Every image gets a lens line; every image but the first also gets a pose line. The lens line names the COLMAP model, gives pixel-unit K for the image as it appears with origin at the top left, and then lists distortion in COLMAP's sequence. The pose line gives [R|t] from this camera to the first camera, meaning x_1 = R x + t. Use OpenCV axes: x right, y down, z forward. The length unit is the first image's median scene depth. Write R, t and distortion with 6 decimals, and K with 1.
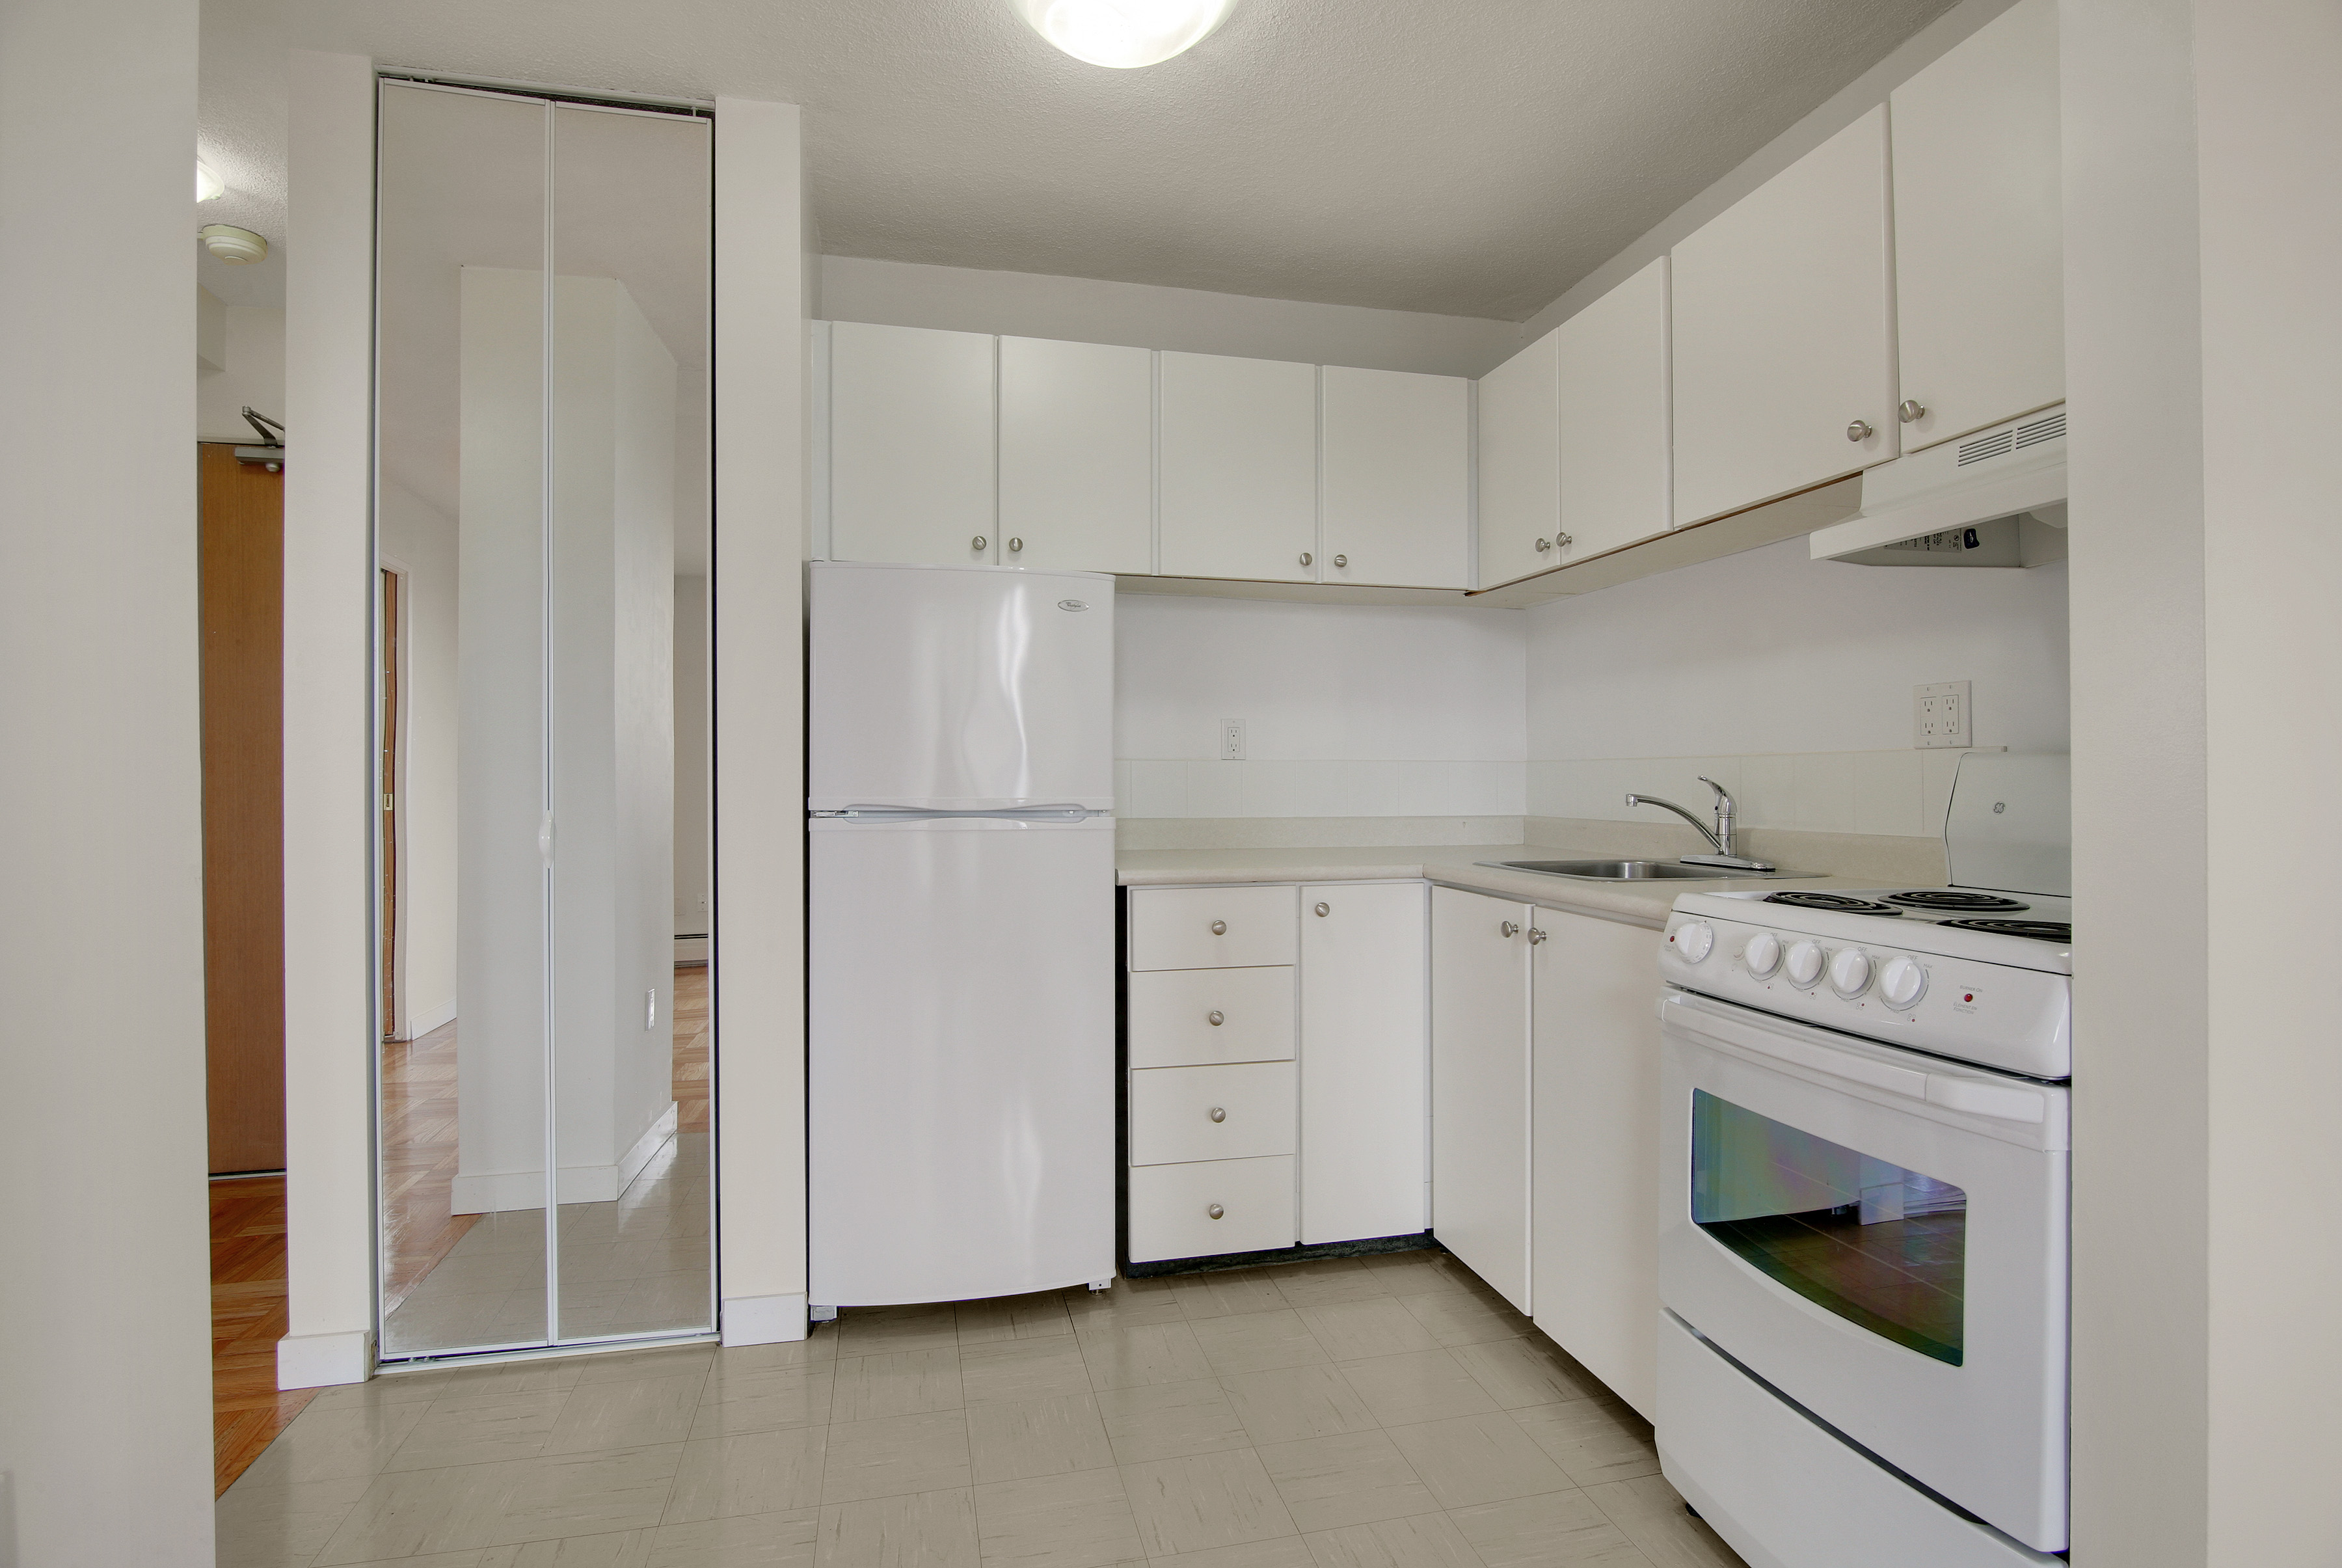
lens RADIAL K [[1141.1, 0, 1171.7], [0, 1141.1, 785.7], [0, 0, 1]] dist [-0.014738, -0.000157]
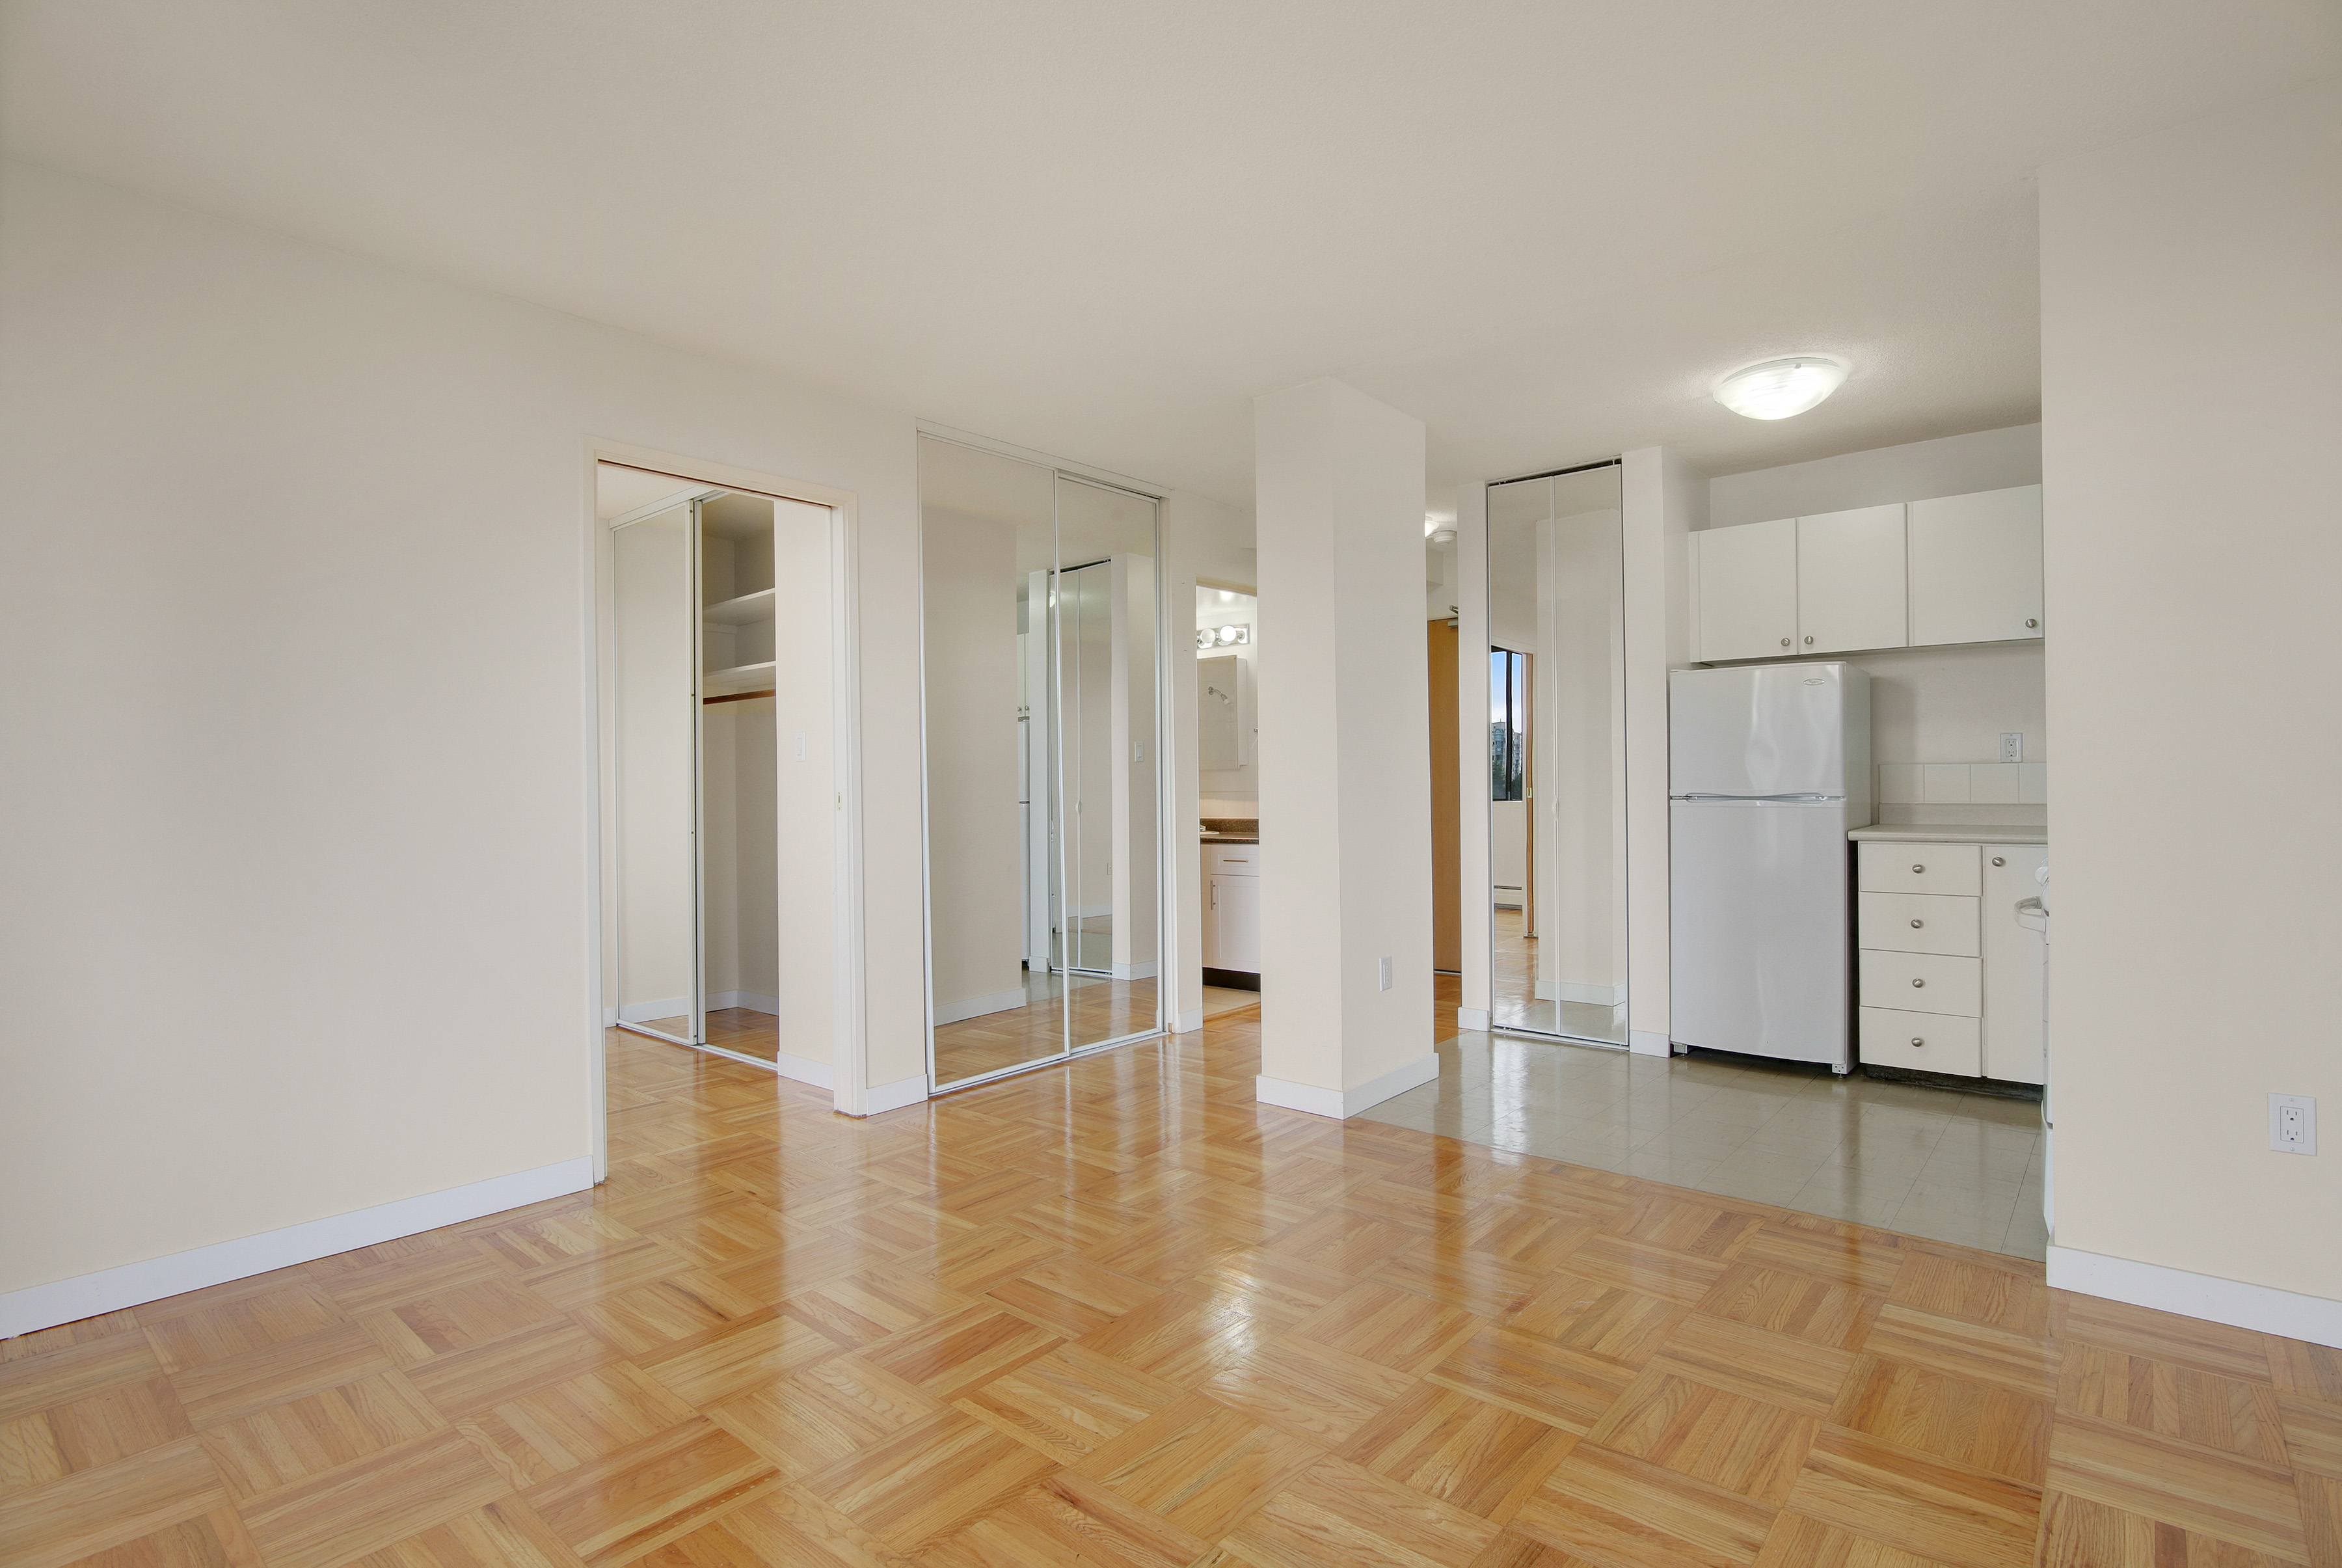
lens RADIAL K [[1141.1, 0, 1171.1], [0, 1141.1, 784.5], [0, 0, 1]] dist [-0.014738, -0.000157]
pose [[0.598352, -0.002653, -0.801229, 0.708631], [0.008015, 0.999964, 0.002674, -0.009682], [0.801194, -0.008022, 0.598352, -0.841773]]
